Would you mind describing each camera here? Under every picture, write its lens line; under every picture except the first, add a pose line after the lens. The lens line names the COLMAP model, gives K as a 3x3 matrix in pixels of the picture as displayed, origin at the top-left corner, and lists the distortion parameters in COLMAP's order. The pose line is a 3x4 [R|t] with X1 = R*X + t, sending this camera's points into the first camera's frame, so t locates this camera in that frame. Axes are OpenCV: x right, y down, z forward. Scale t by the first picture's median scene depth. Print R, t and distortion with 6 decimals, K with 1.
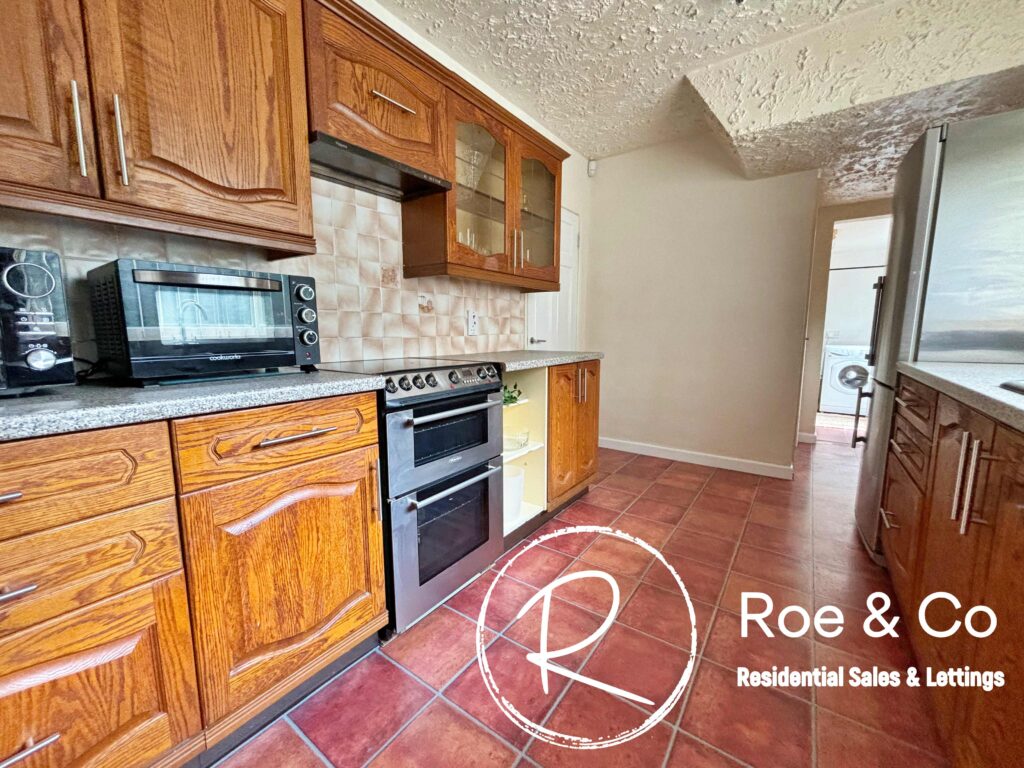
lens RADIAL K [[412.6, 0, 512.0], [0, 412.6, 384.0], [0, 0, 1]] dist [-0.000927, -0.000465]
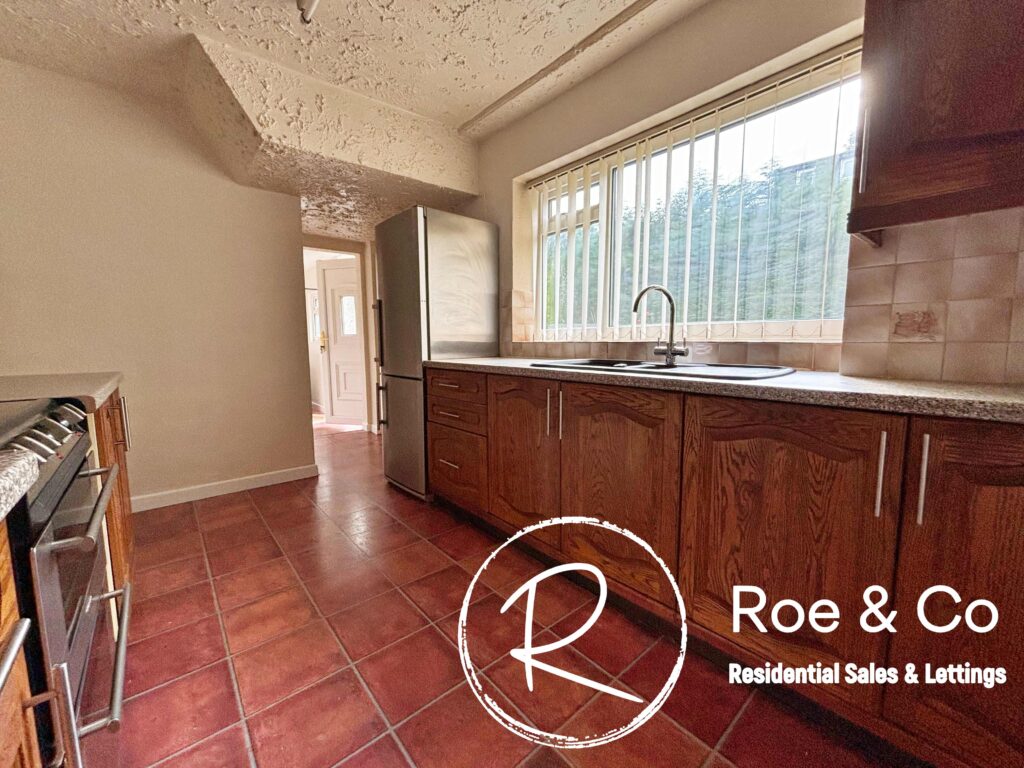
lens RADIAL K [[412.6, 0, 512.0], [0, 412.6, 384.0], [0, 0, 1]] dist [-0.000927, -0.000465]
pose [[0.231064, -0.102443, 0.967530, -0.555606], [0.125408, 0.989282, 0.074796, -0.058551], [-0.964822, 0.104054, 0.241435, 0.456772]]
